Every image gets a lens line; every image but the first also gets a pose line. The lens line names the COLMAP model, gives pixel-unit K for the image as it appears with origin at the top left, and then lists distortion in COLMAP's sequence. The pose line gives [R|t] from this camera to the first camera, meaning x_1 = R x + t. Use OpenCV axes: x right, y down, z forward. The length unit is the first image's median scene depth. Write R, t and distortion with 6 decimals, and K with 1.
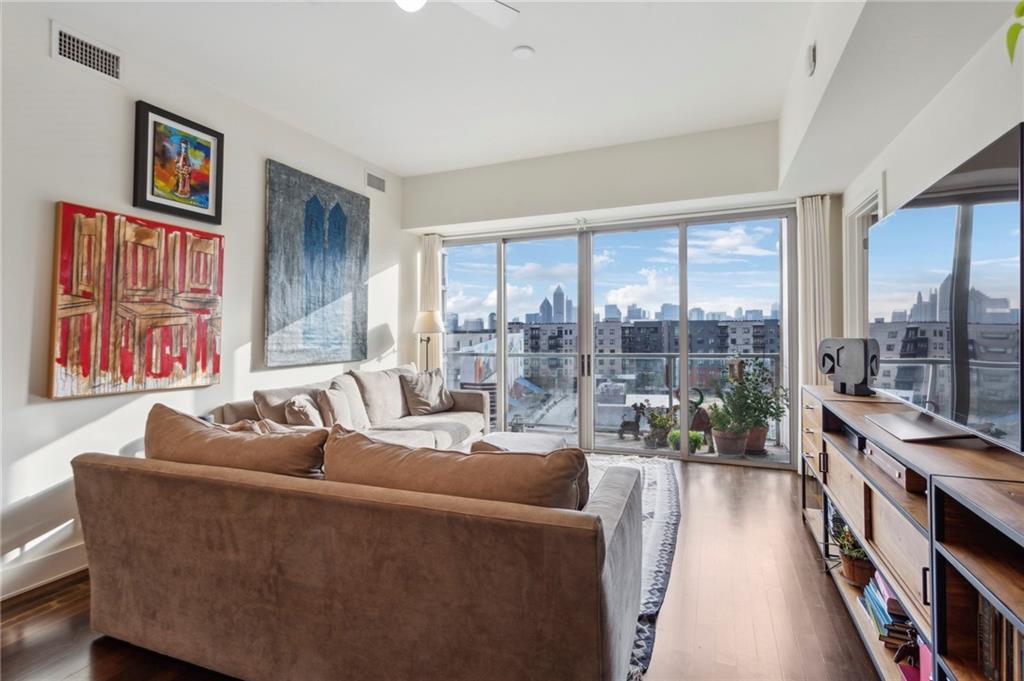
lens RADIAL K [[494.0, 0, 511.3], [0, 494.0, 334.6], [0, 0, 1]] dist [0.001831, 0.000001]
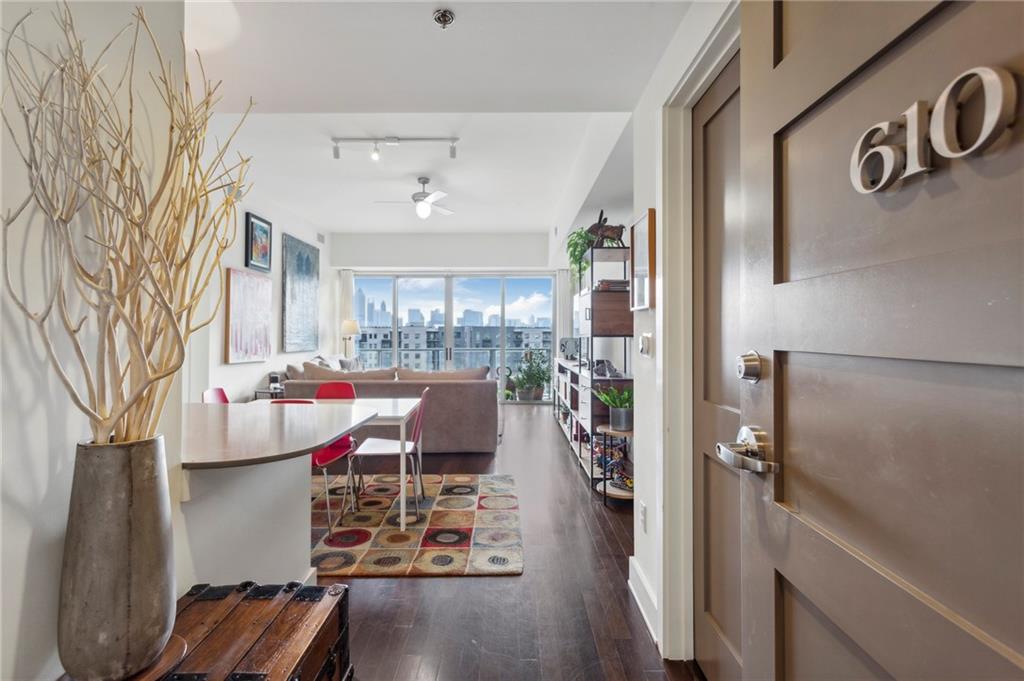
lens RADIAL K [[494.0, 0, 511.3], [0, 494.0, 334.6], [0, 0, 1]] dist [0.001831, 0.000001]
pose [[0.924491, 0.009665, 0.381081, -0.323404], [-0.006202, 0.999928, -0.010313, 0.012336], [-0.381153, 0.007171, 0.924484, -0.714647]]
